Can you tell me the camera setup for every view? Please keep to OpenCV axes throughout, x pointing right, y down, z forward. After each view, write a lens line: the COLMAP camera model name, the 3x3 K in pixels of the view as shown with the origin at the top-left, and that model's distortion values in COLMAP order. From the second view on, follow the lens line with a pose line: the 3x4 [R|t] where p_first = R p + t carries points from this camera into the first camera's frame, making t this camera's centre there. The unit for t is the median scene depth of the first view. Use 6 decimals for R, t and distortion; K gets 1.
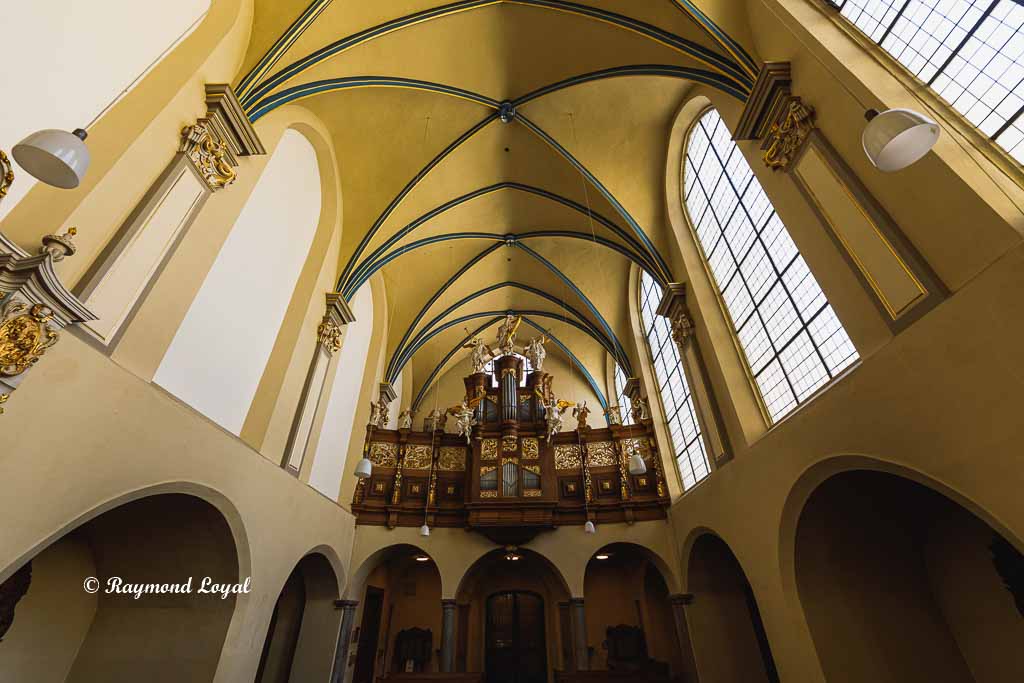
lens RADIAL K [[410.0, 0, 512.0], [0, 410.0, 341.5], [0, 0, 1]] dist [0.006668, -0.004072]
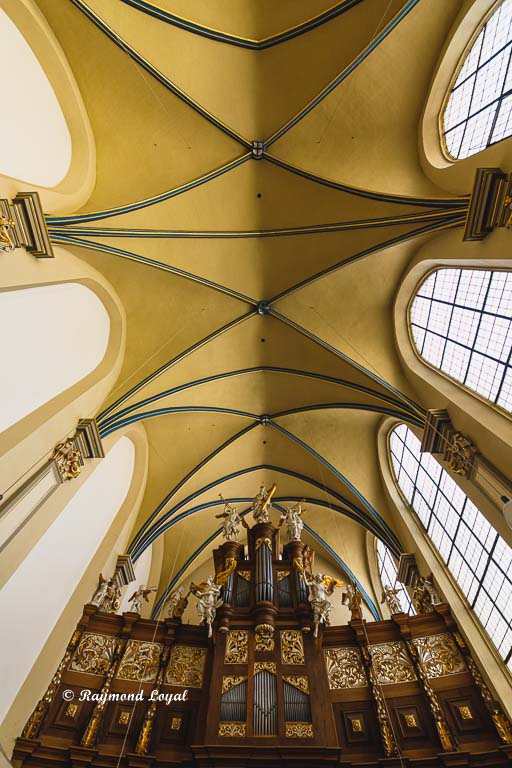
lens RADIAL K [[307.5, 0, 256.0], [0, 307.5, 384.0], [0, 0, 1]] dist [0.006668, -0.004072]
pose [[0.999400, -0.000064, -0.034643, -0.001417], [-0.018968, 0.835781, -0.548736, 0.166453], [0.028989, 0.549063, 0.835278, 0.268794]]
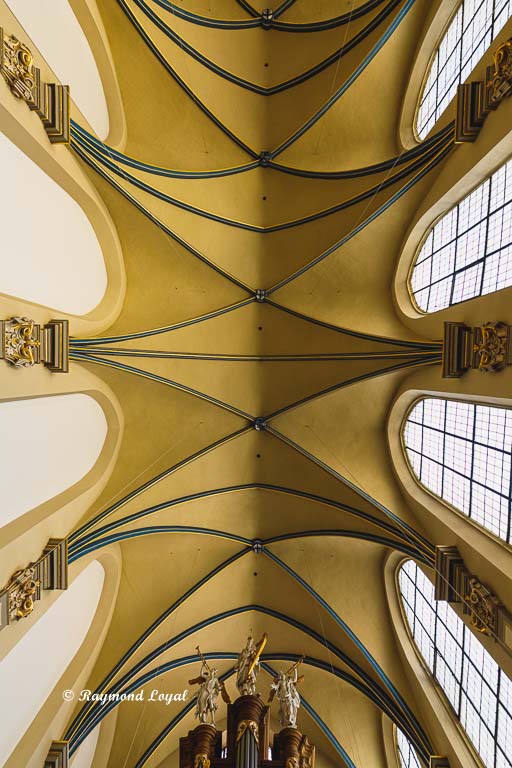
lens RADIAL K [[307.5, 0, 256.0], [0, 307.5, 384.0], [0, 0, 1]] dist [0.006668, -0.004072]
pose [[0.998926, 0.036773, -0.028179, -0.001477], [-0.044478, 0.591045, -0.805411, 0.158907], [-0.012962, 0.805800, 0.592046, 0.257536]]
